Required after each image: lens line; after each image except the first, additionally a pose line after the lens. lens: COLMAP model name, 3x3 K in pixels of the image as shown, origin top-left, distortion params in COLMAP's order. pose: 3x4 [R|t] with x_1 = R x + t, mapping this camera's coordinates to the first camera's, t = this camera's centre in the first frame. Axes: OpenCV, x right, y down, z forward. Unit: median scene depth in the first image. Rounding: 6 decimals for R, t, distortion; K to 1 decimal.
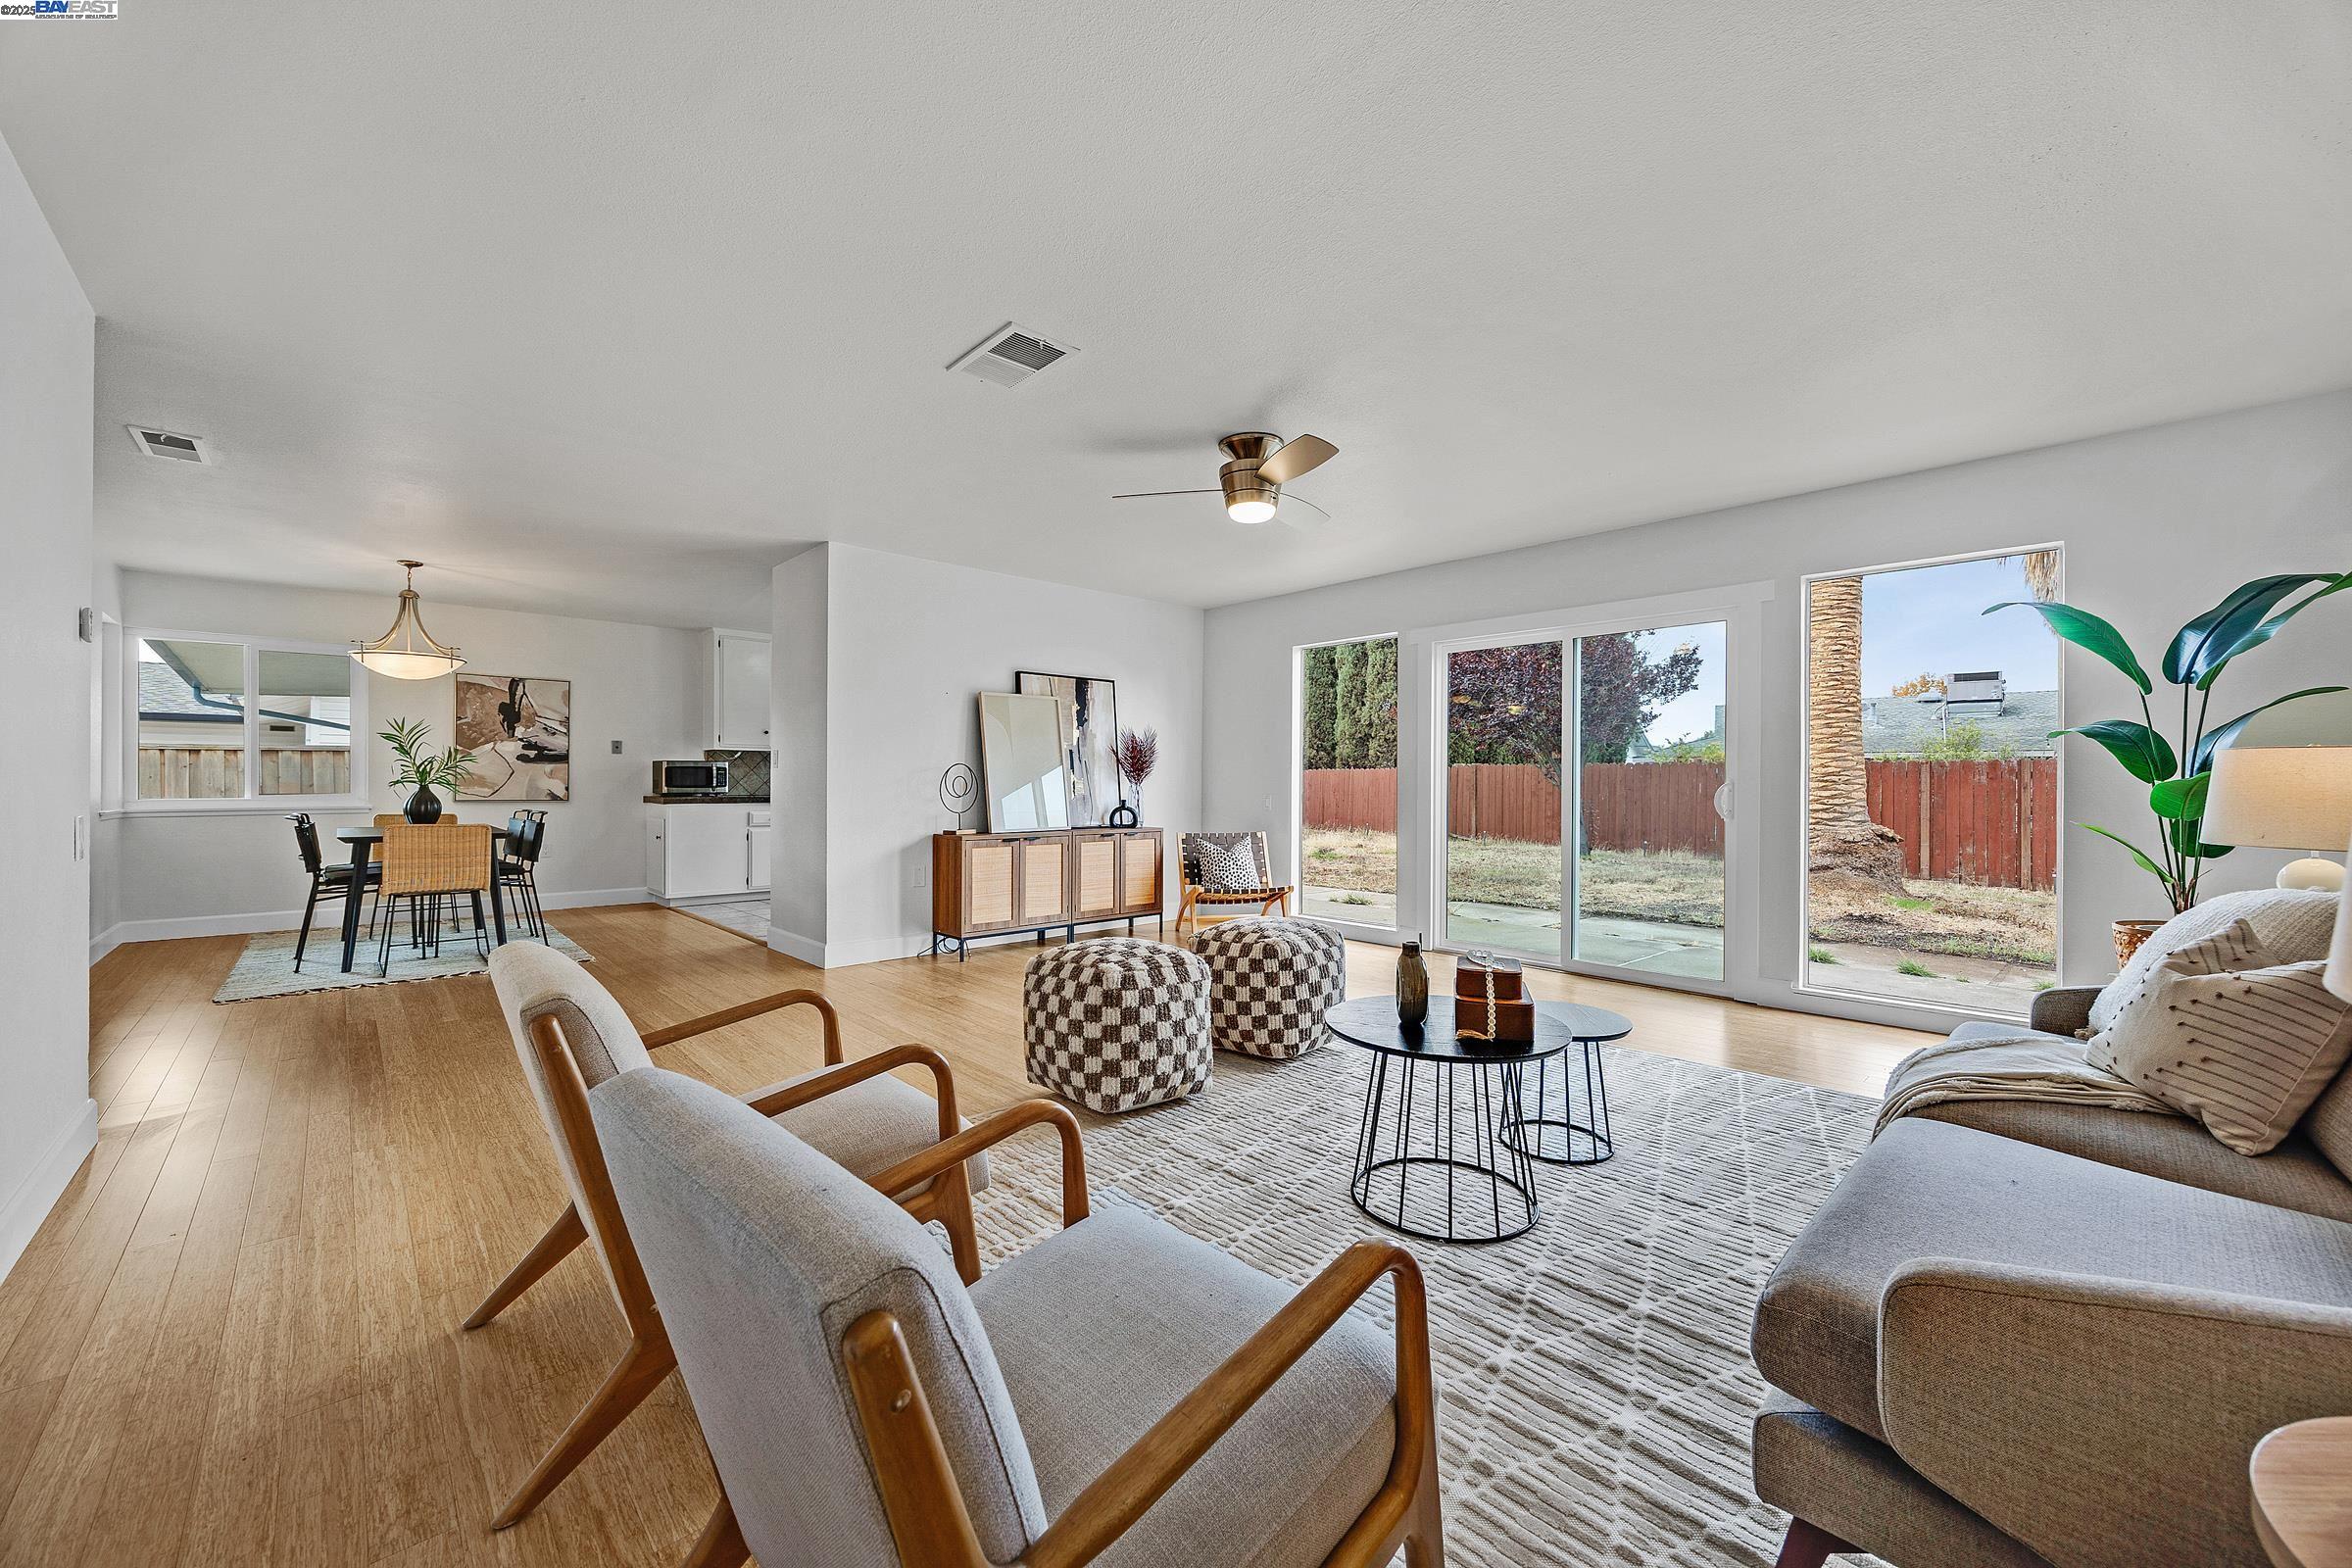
lens RADIAL K [[897.9, 0, 1187.4], [0, 897.9, 789.9], [0, 0, 1]] dist [-0.003641, 0.000048]
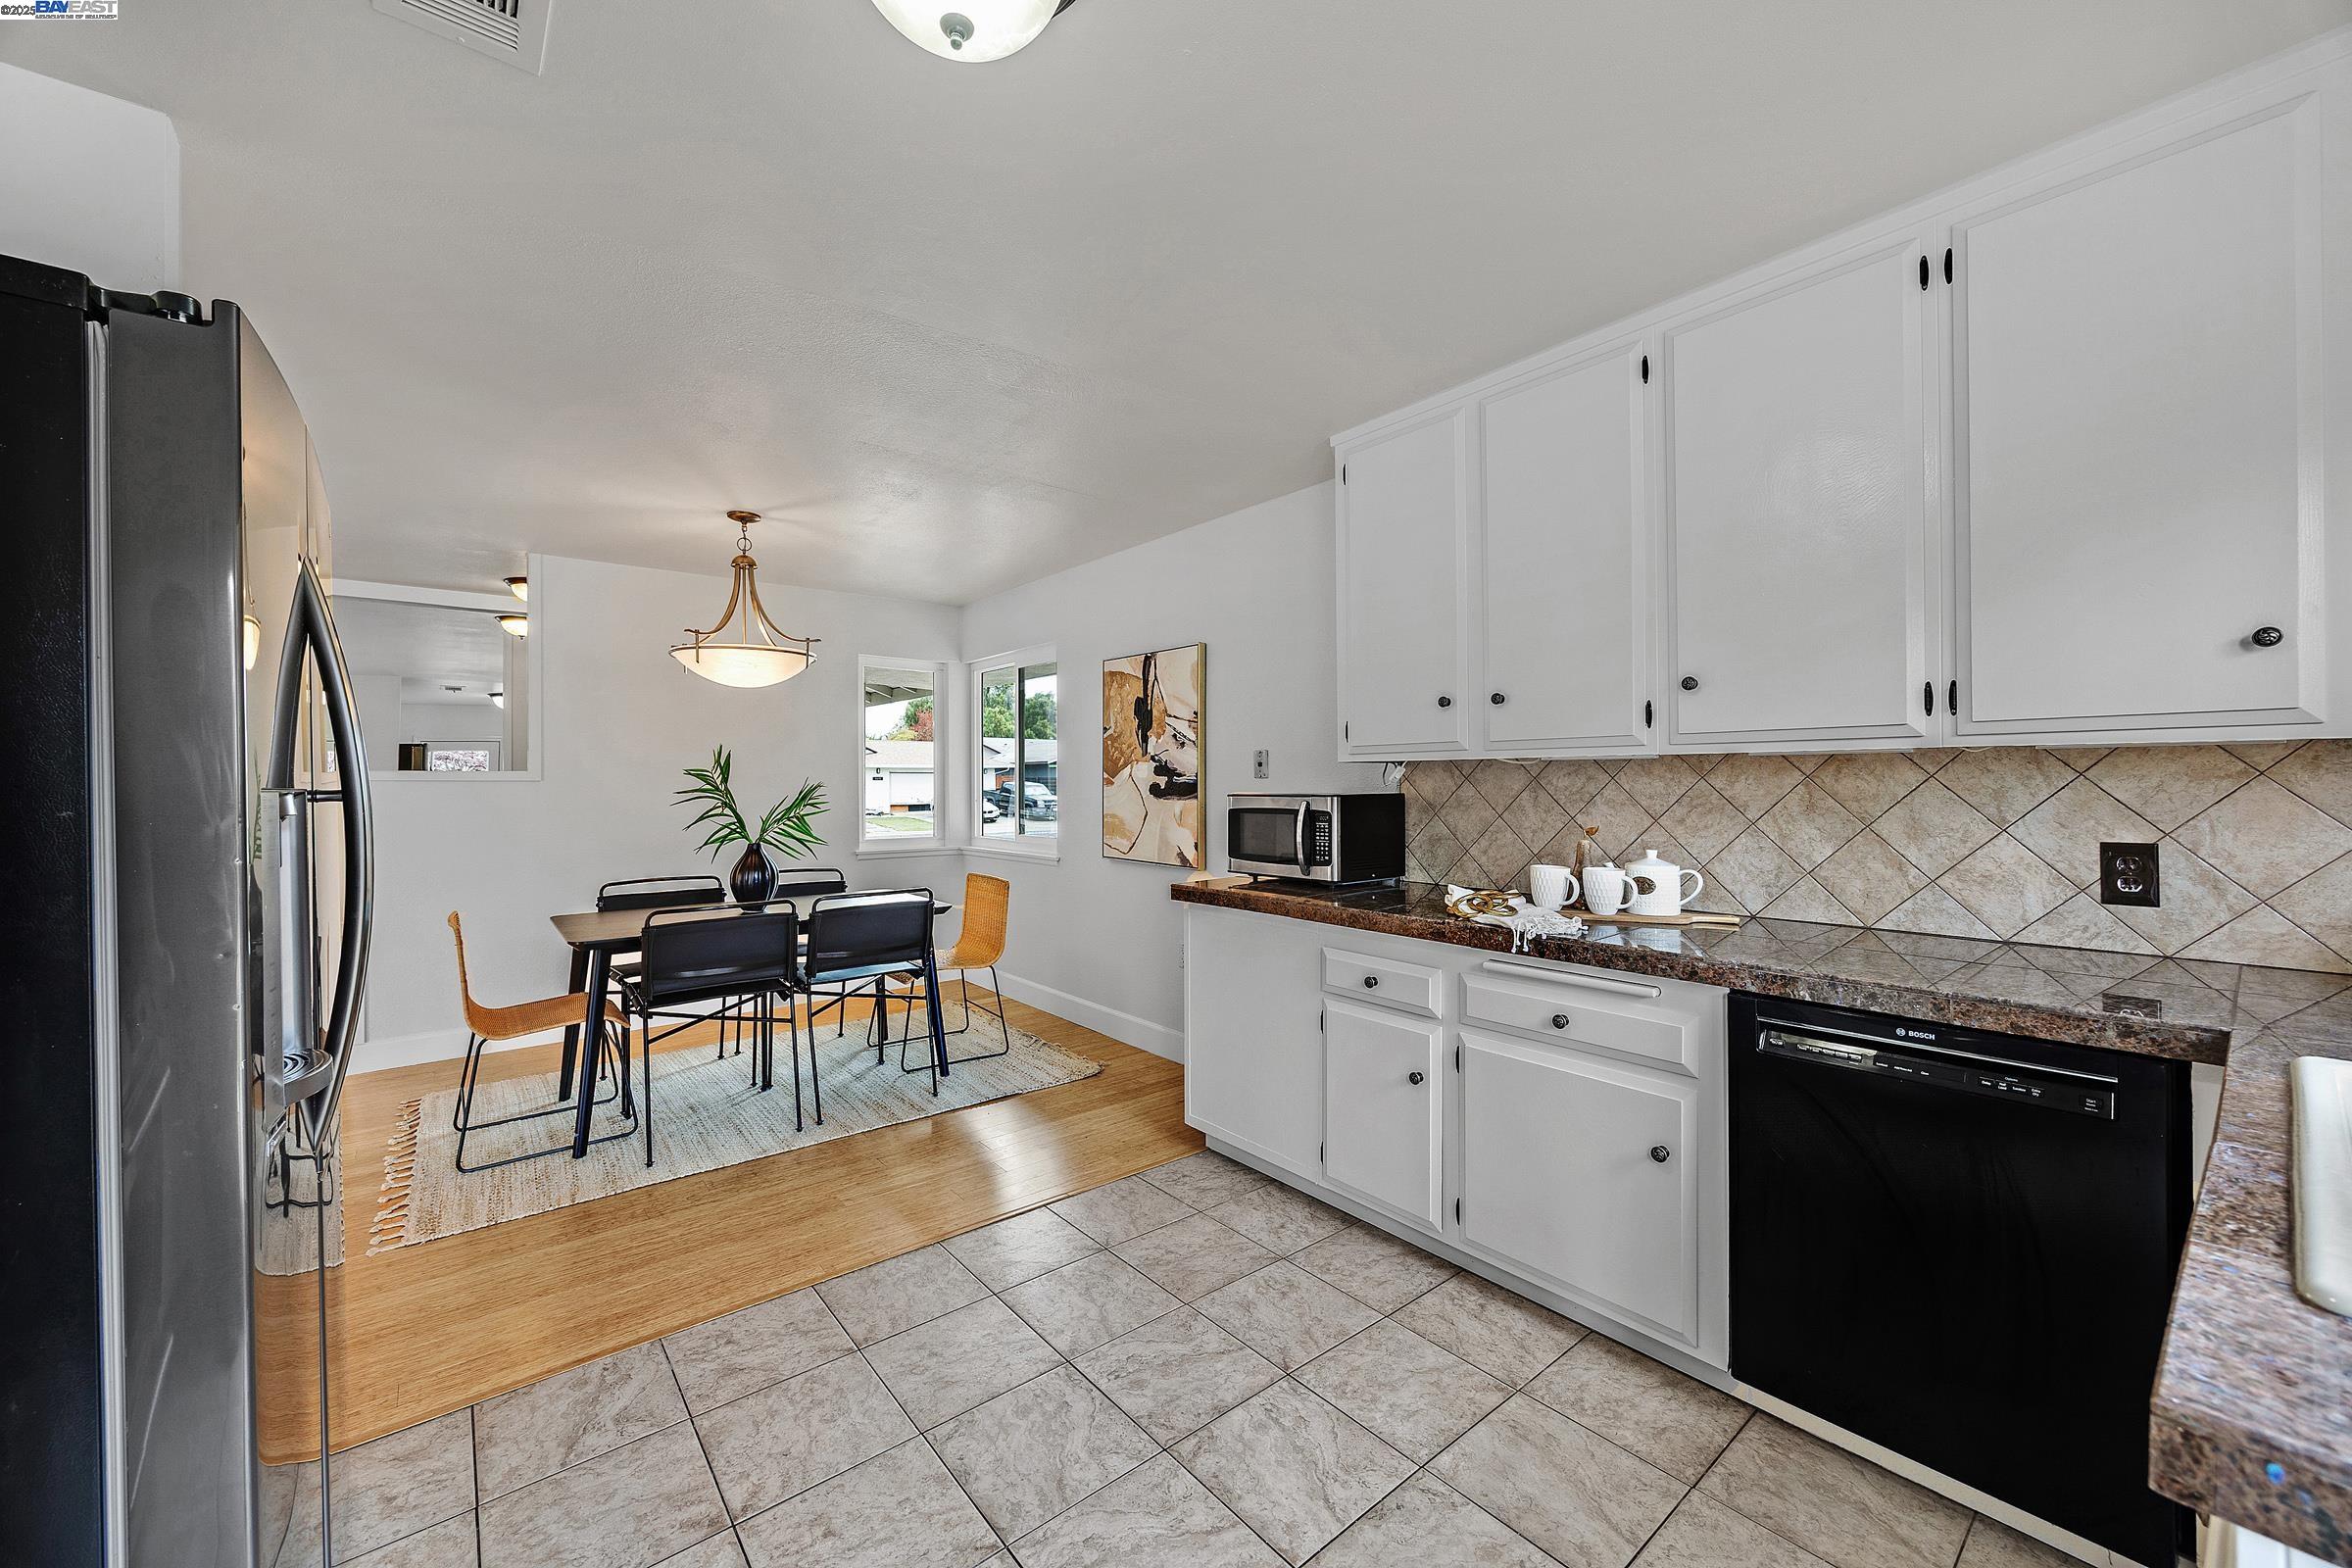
lens RADIAL K [[897.9, 0, 1176.6], [0, 897.9, 787.9], [0, 0, 1]] dist [-0.003641, 0.000048]
pose [[-0.078962, 0.001370, -0.996877, -0.164071], [-0.008466, 0.999962, 0.002045, -0.037888], [0.996842, 0.008601, -0.078947, 1.055028]]
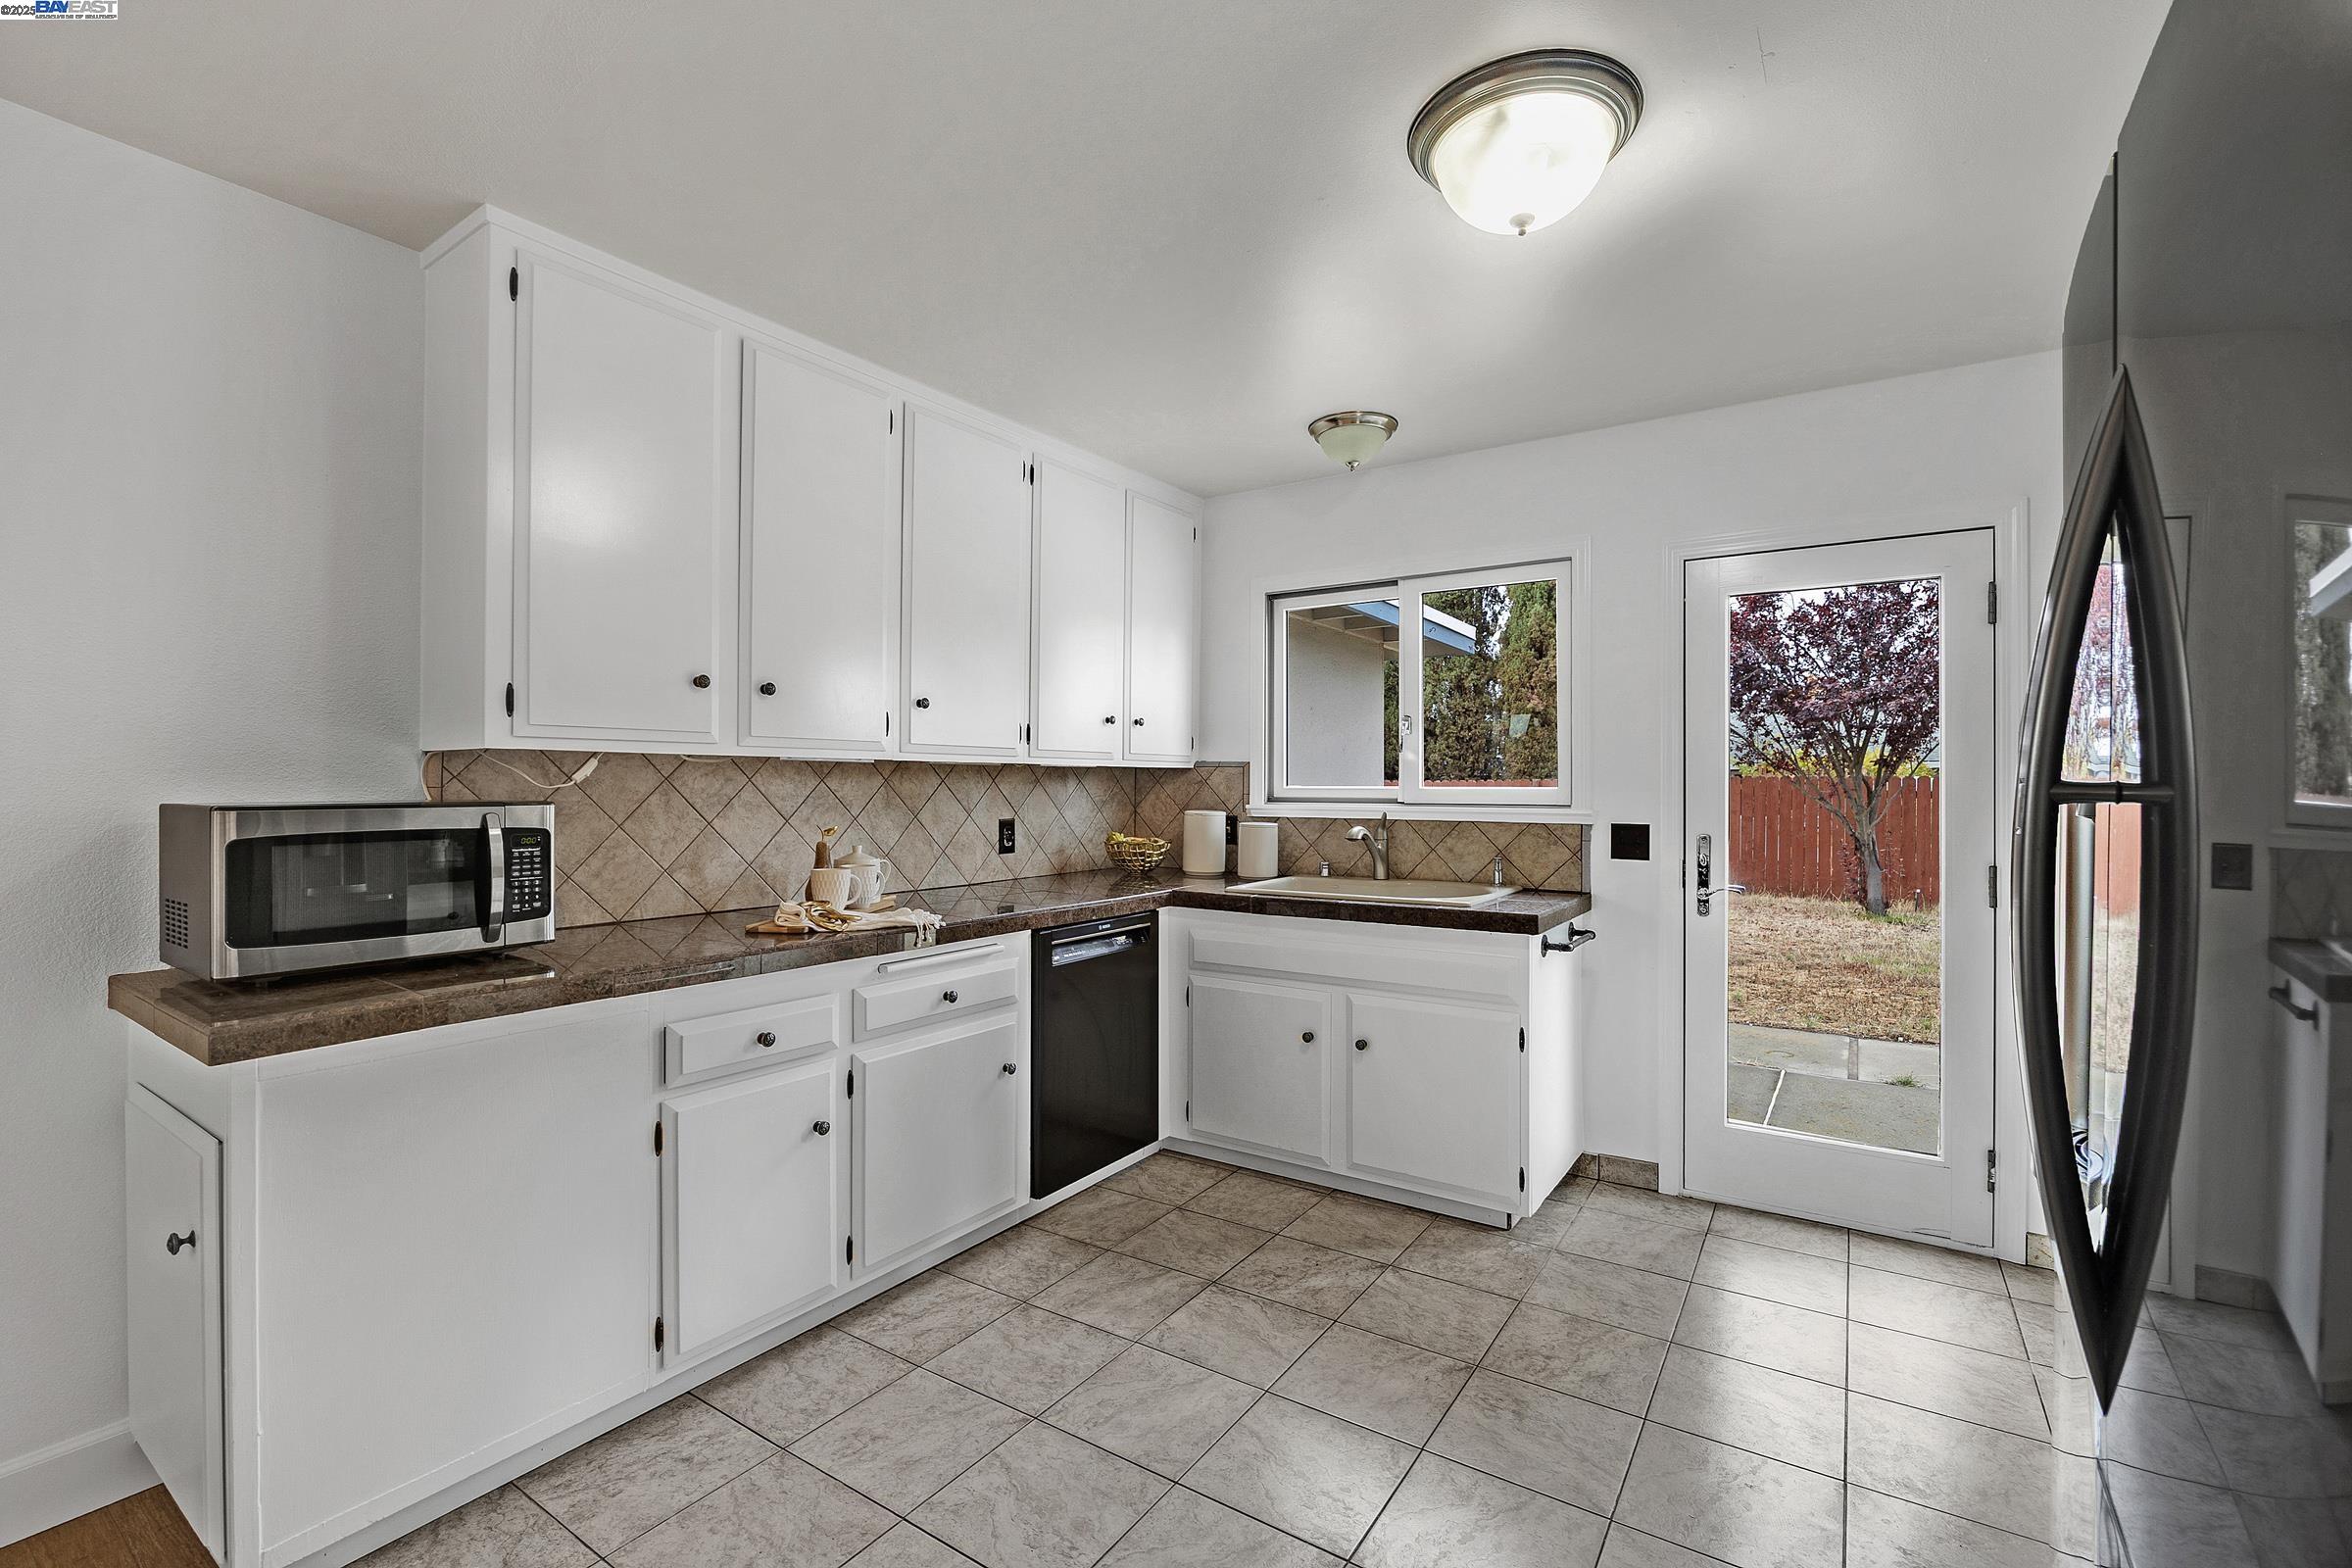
lens RADIAL K [[1015.2, 0, 1178.1], [0, 1015.2, 784.0], [0, 0, 1]] dist [-0.015040, 0.000559]
pose [[0.978006, -0.004732, 0.208521, -0.449562], [0.007658, 0.999883, -0.013228, -0.034483], [-0.208434, 0.014534, 0.977928, 0.786516]]
